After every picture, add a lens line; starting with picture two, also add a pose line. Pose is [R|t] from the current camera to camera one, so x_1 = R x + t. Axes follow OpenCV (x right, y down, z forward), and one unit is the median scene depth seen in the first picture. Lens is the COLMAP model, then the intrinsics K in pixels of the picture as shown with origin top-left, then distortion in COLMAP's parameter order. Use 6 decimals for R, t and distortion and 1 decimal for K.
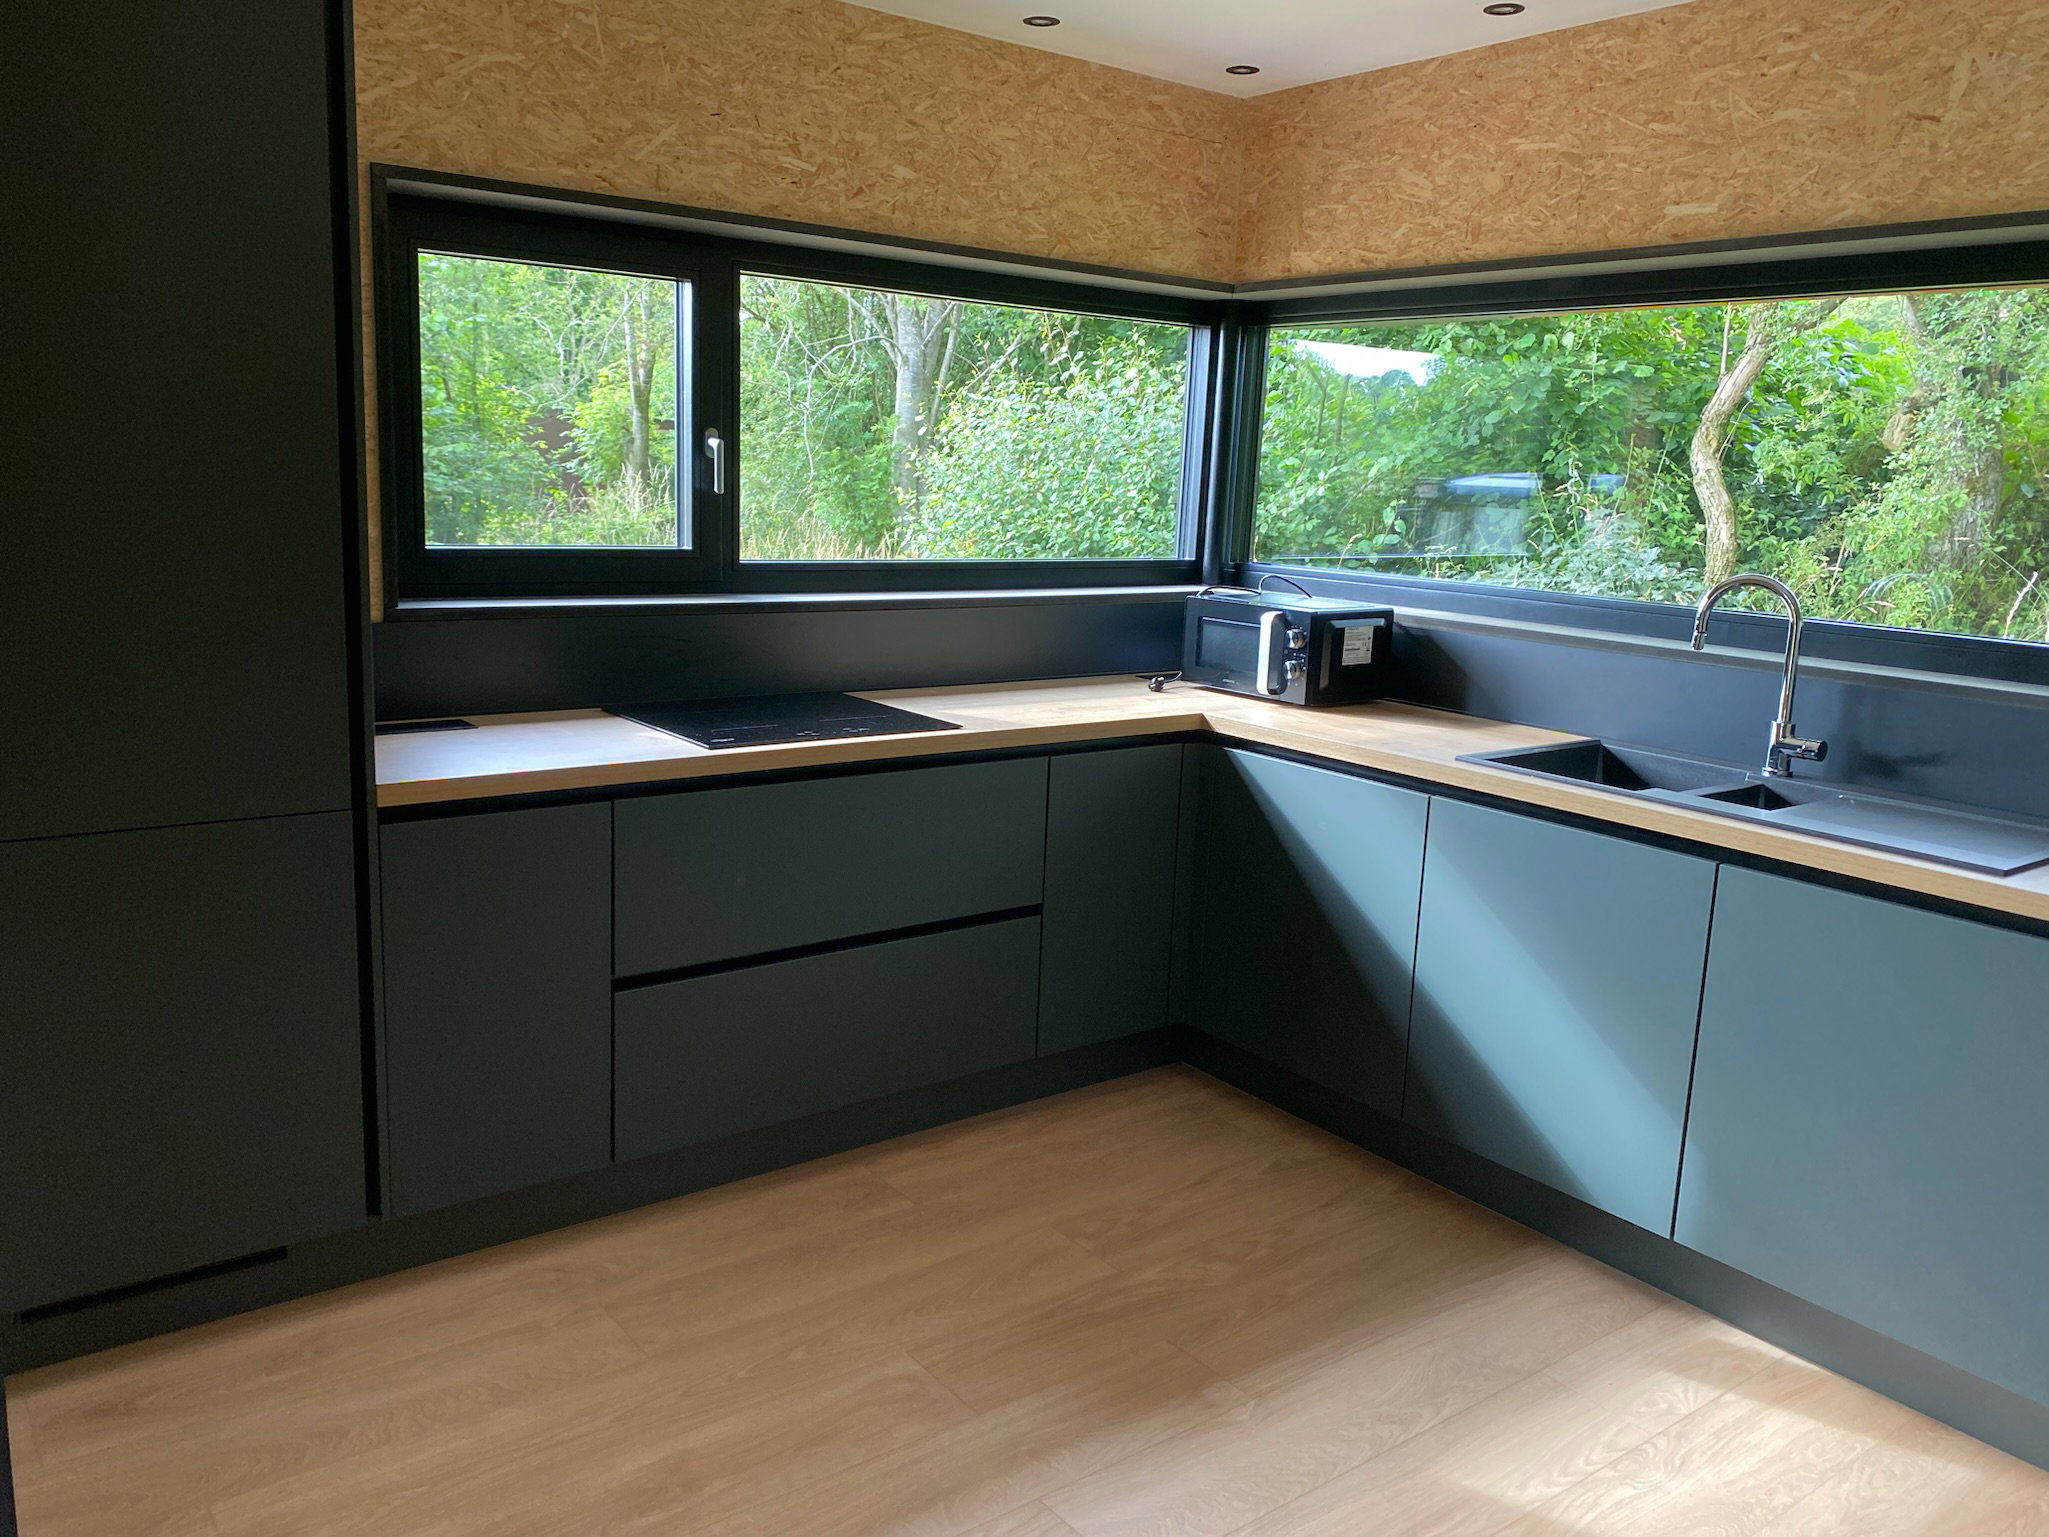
lens RADIAL K [[1573.2, 0, 1012.6], [0, 1573.2, 774.2], [0, 0, 1]] dist [0.029183, -0.030583]
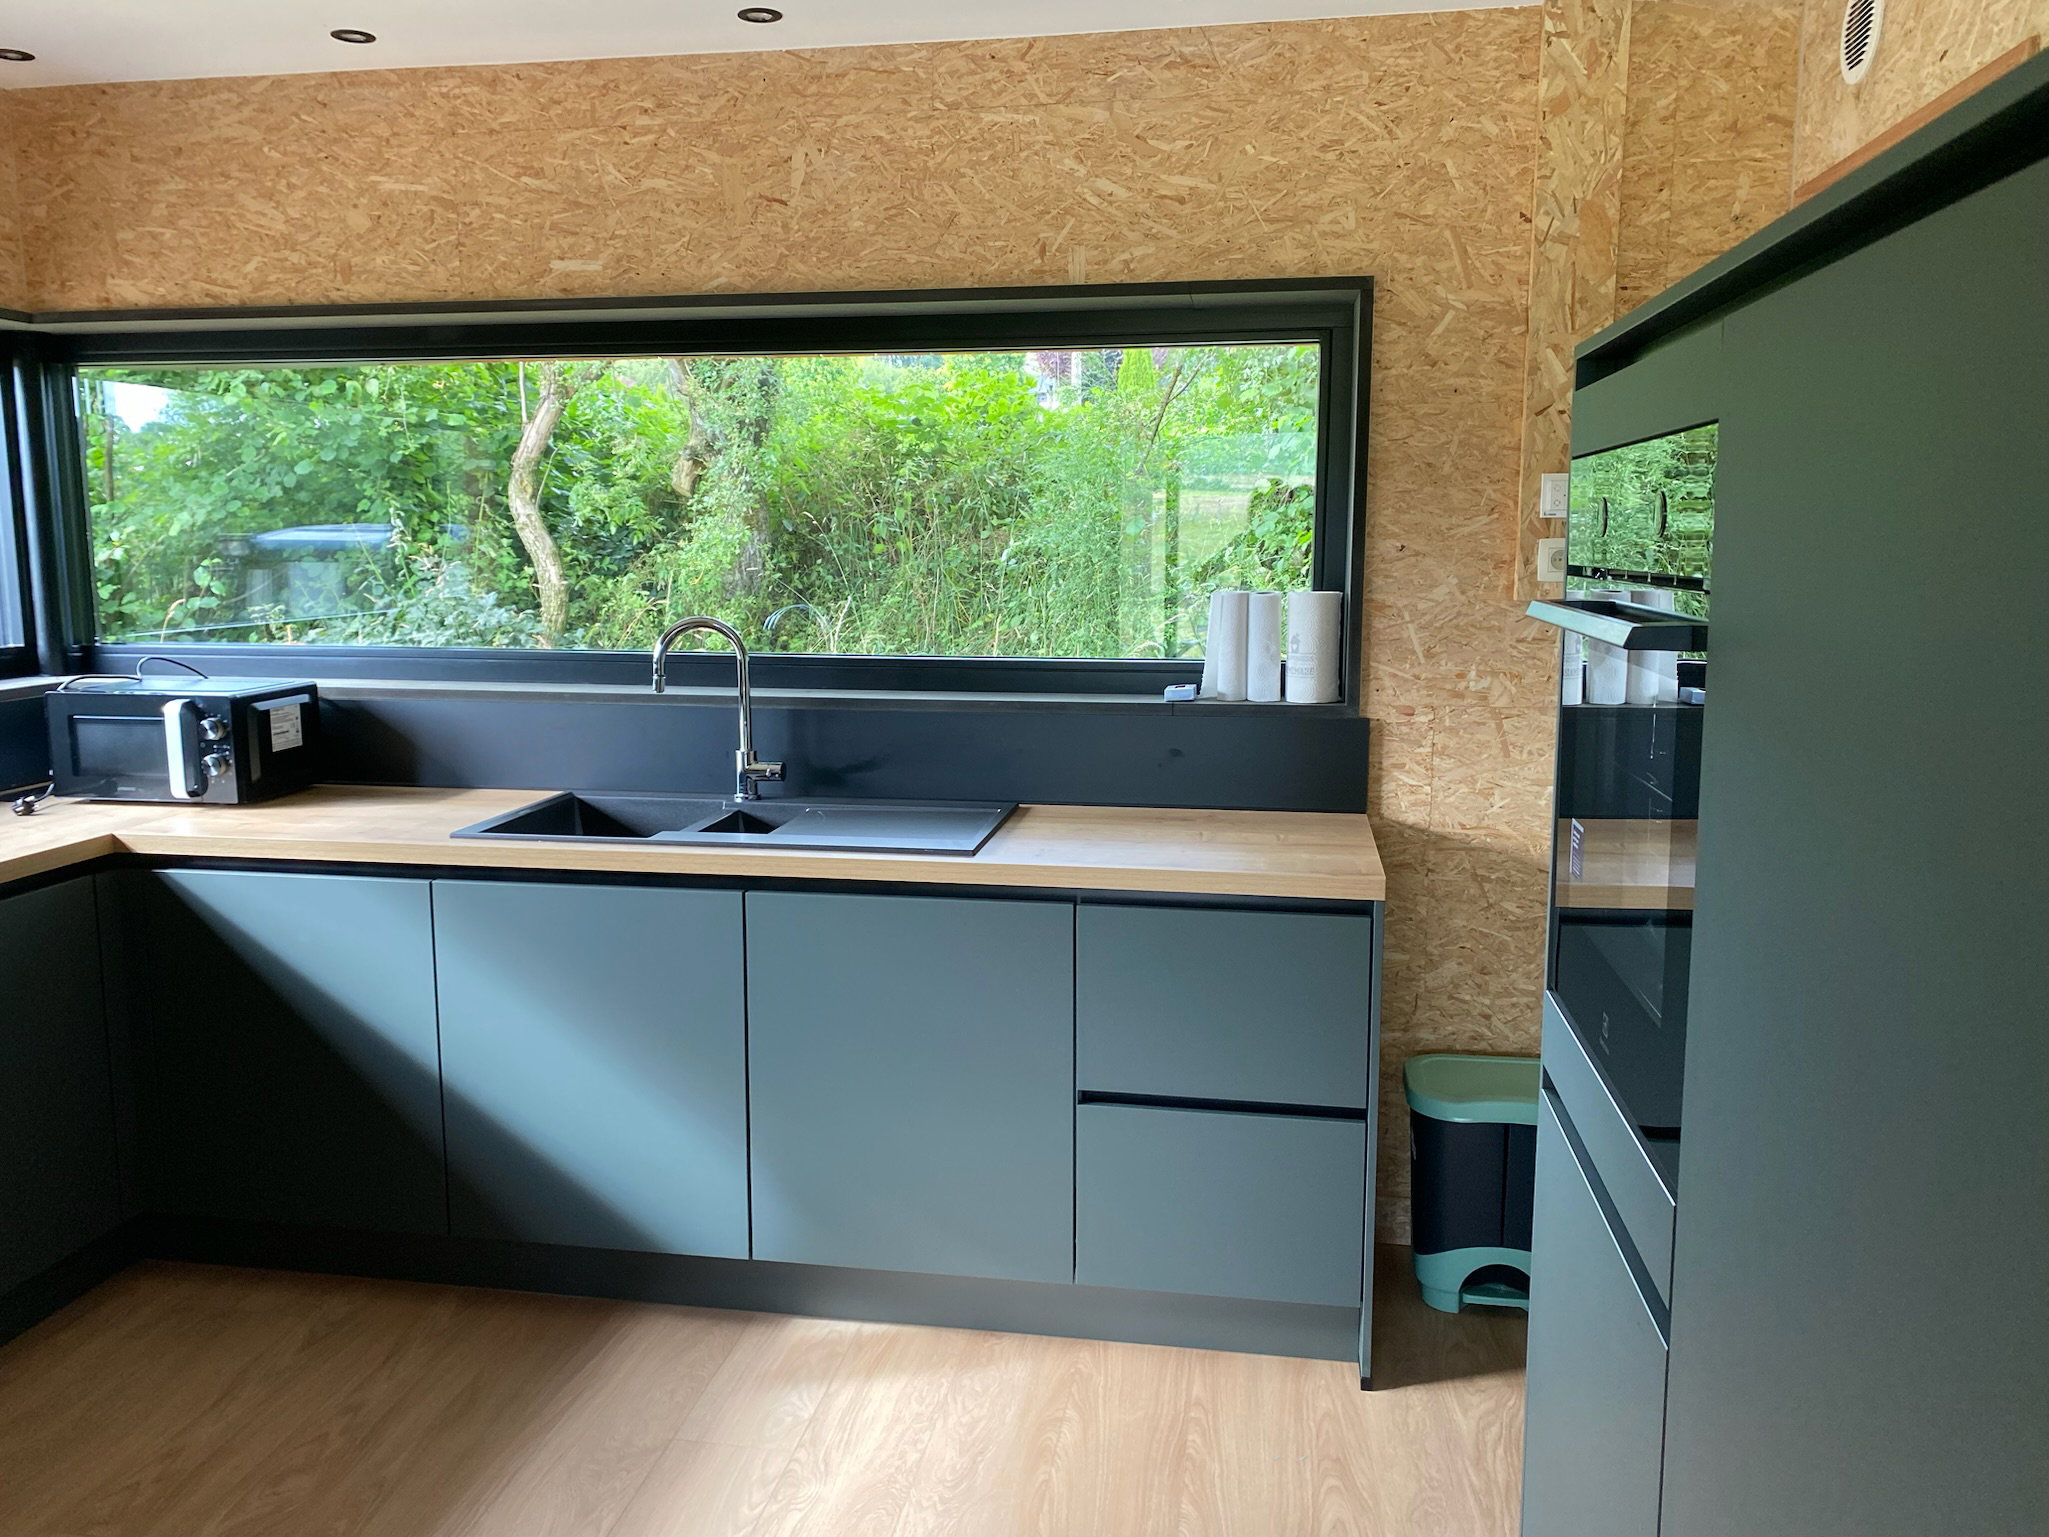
lens RADIAL K [[1573.2, 0, 1018.4], [0, 1573.2, 769.9], [0, 0, 1]] dist [0.029183, -0.030583]
pose [[0.729063, -0.142591, 0.669429, -0.085561], [0.162520, 0.986151, 0.033056, -0.022581], [-0.664871, 0.084696, 0.742141, 0.077724]]
